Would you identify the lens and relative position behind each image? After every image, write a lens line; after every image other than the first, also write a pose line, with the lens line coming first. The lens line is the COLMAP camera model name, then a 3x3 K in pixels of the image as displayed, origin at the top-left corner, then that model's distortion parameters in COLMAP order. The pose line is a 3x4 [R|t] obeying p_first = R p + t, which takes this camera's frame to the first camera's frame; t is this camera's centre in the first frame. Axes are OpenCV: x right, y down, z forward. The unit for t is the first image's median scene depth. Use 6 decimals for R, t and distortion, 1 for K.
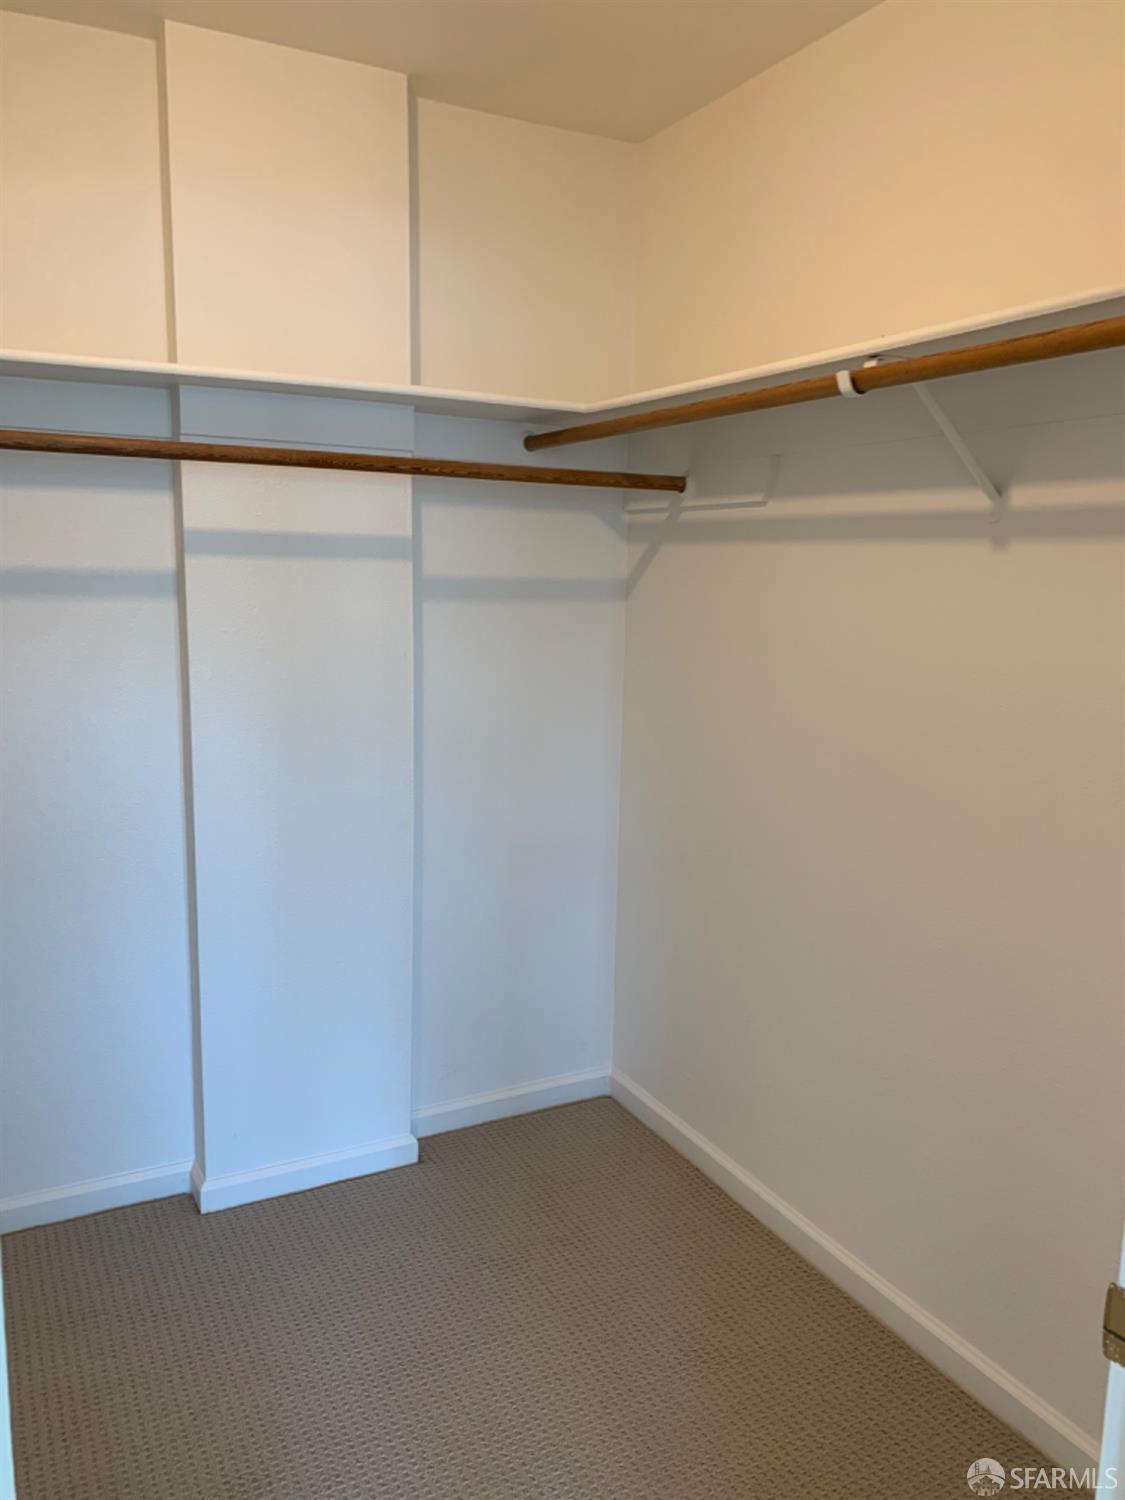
lens RADIAL K [[1137.7, 0, 566.5], [0, 1137.7, 749.3], [0, 0, 1]] dist [0.052028, -0.075643]
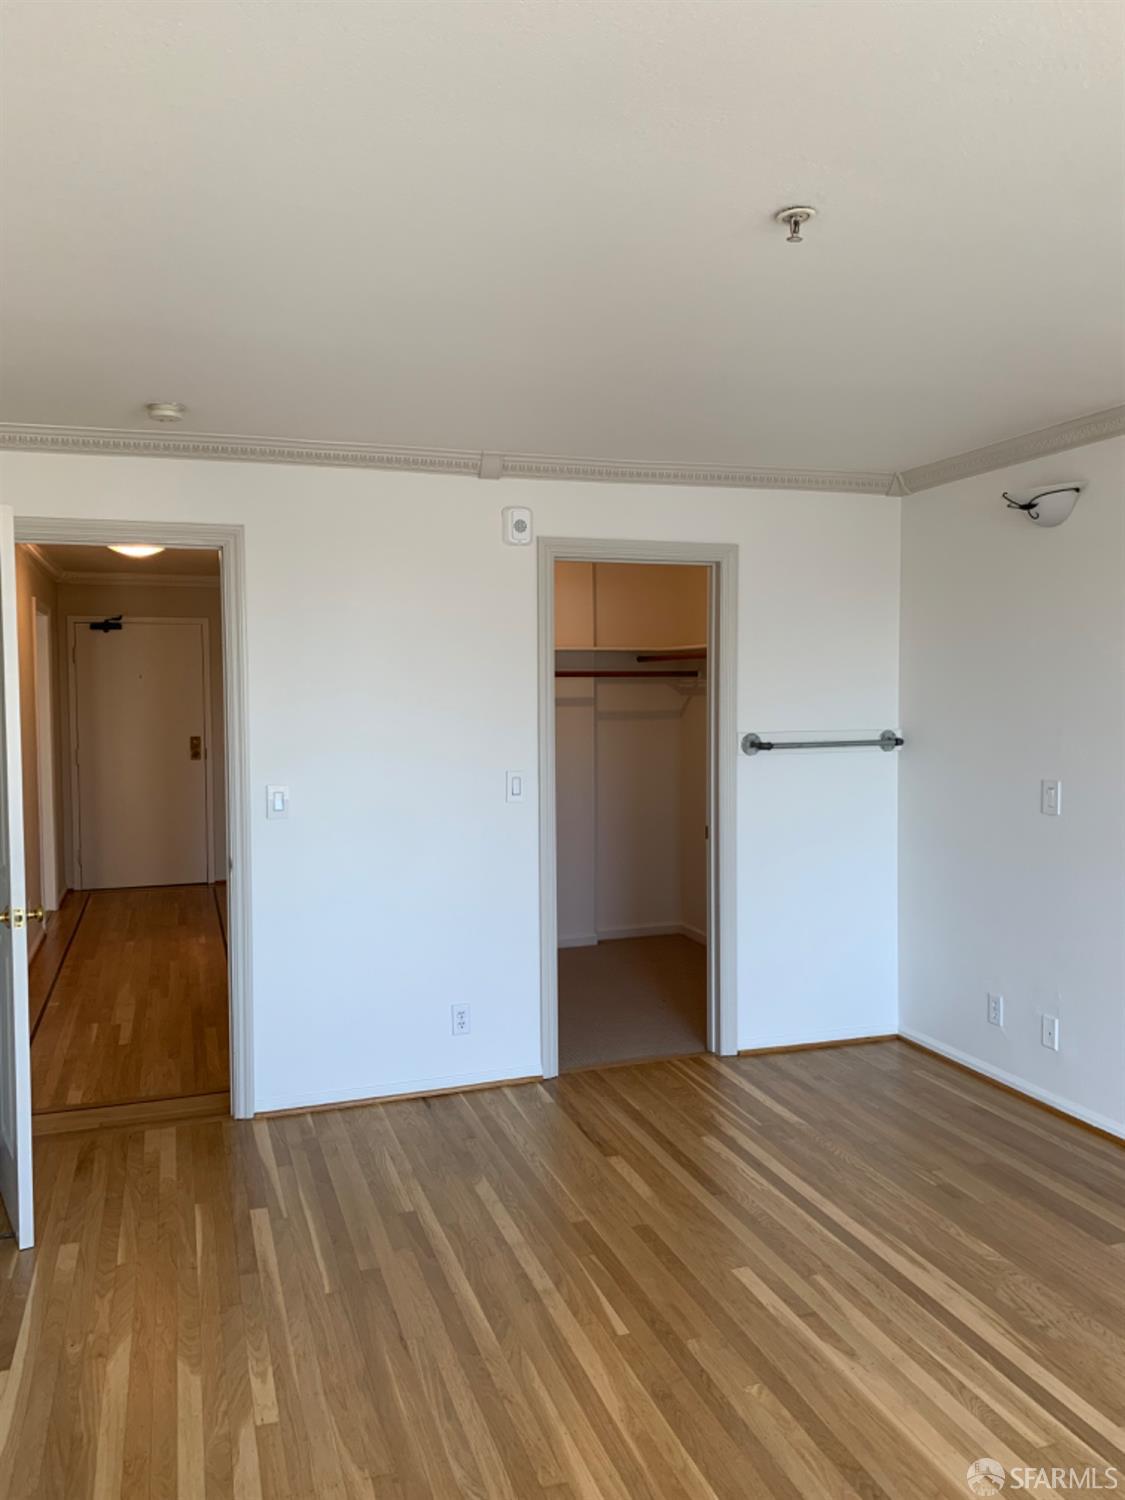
lens RADIAL K [[1137.7, 0, 562.6], [0, 1137.7, 749.4], [0, 0, 1]] dist [0.052028, -0.075643]
pose [[0.986825, -0.015852, -0.161012, 0.216808], [-0.001452, 0.994281, -0.106789, 0.219171], [0.161784, 0.105616, 0.981158, -1.596747]]
